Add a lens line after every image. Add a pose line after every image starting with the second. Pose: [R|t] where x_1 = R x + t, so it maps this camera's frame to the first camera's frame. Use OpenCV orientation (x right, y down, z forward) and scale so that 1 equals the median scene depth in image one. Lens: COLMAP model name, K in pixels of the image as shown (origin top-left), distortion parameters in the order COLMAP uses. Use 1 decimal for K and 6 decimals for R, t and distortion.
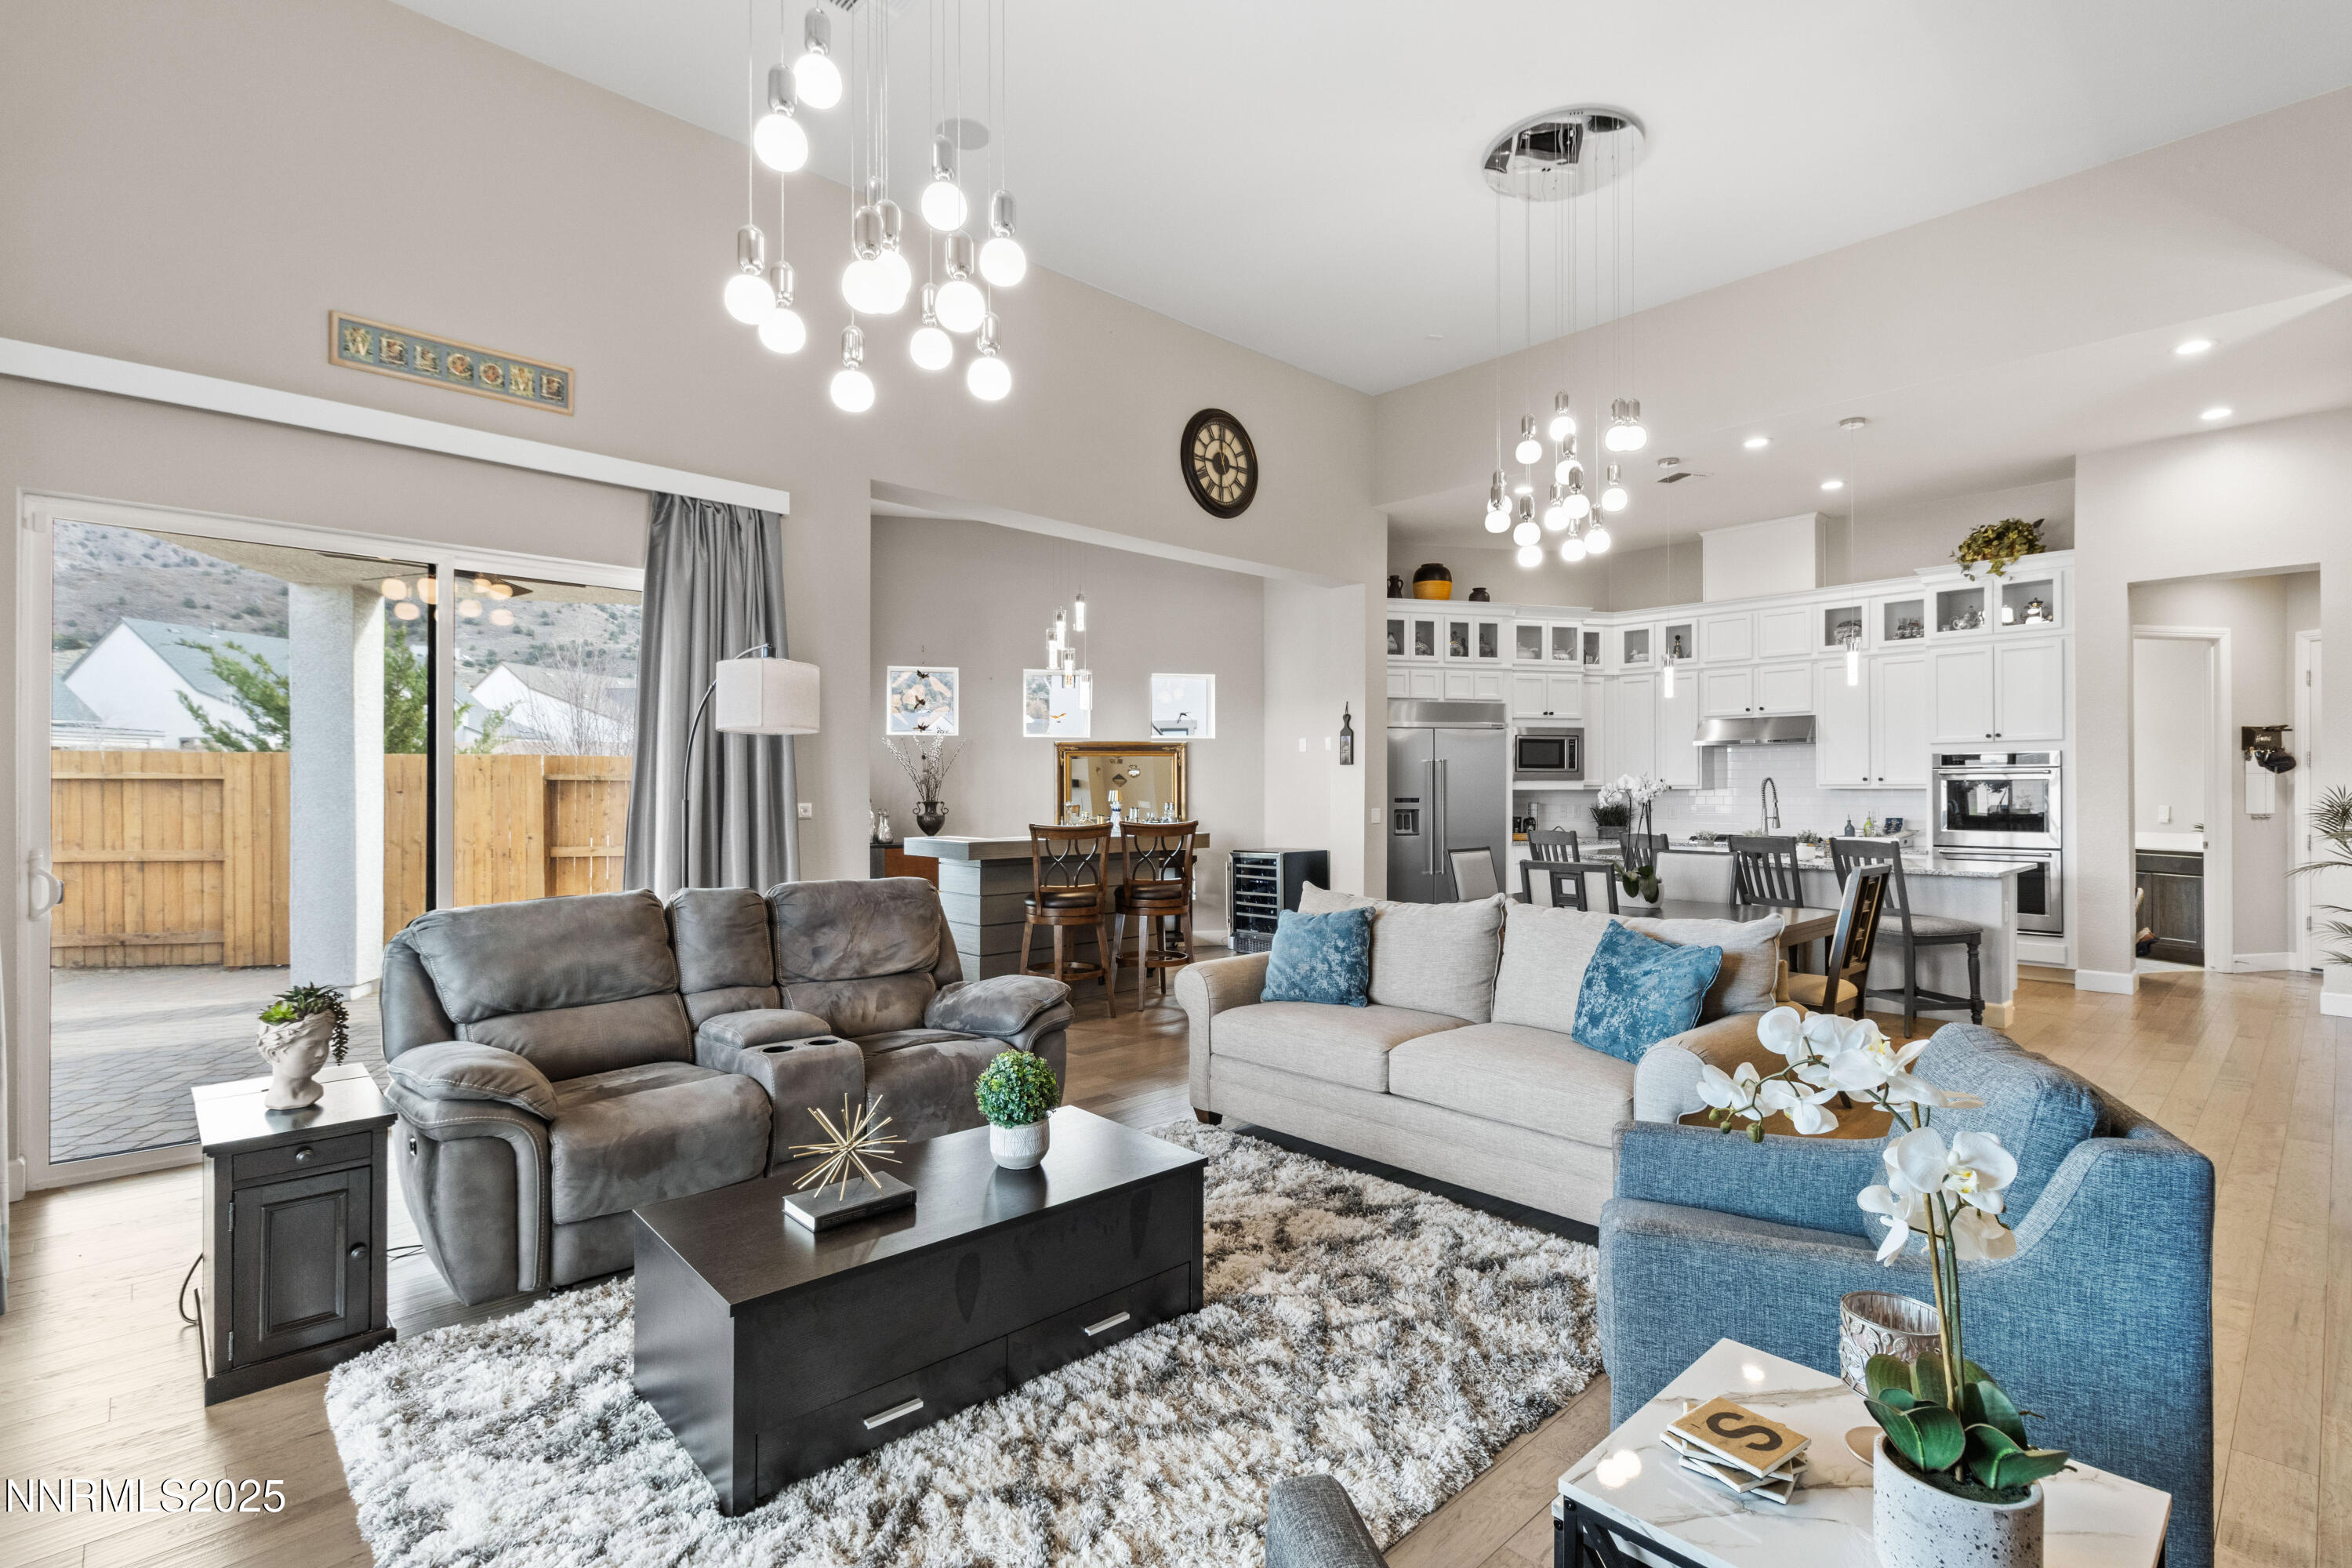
lens RADIAL K [[1096.8, 0, 1176.0], [0, 1096.8, 784.0], [0, 0, 1]] dist [-0.001528, 0.000286]
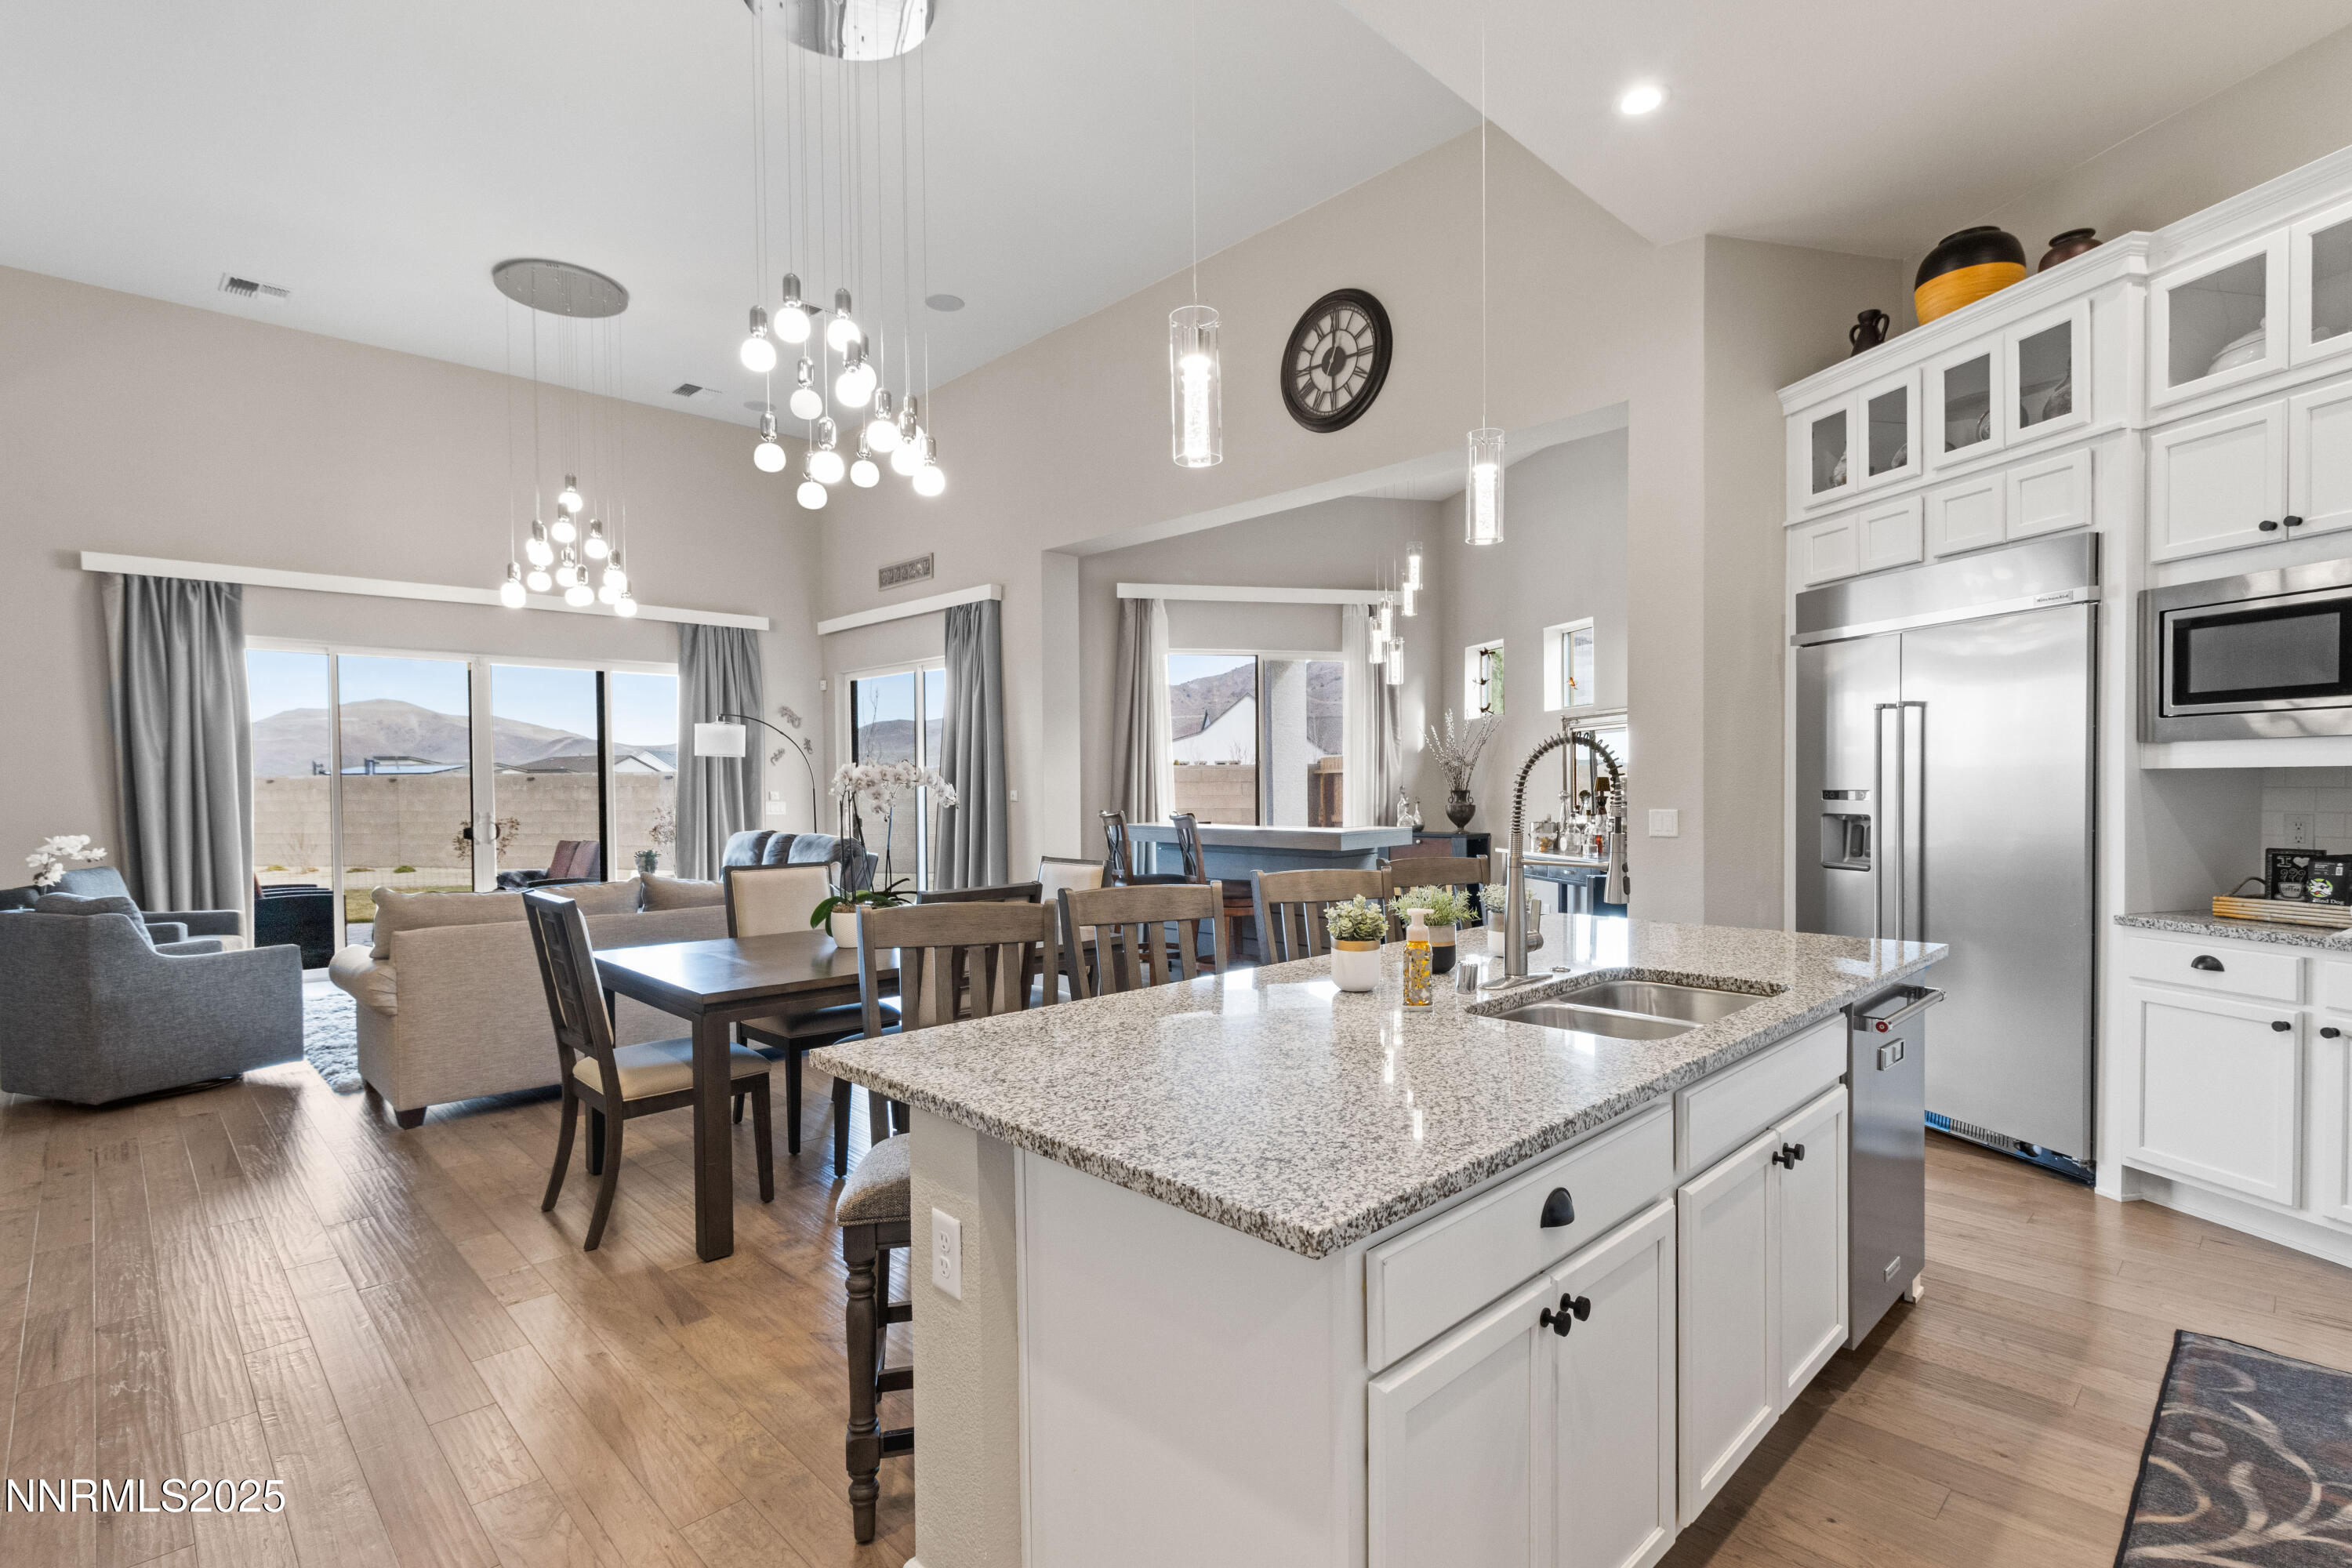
lens RADIAL K [[1122.7, 0, 1176.6], [0, 1122.7, 805.8], [0, 0, 1]] dist [0.004825, 0.000345]
pose [[0.013628, 0.021705, -0.999672, 0.801563], [0.015423, 0.999641, 0.021915, 0.005242], [0.999788, -0.015717, 0.013288, 0.824953]]
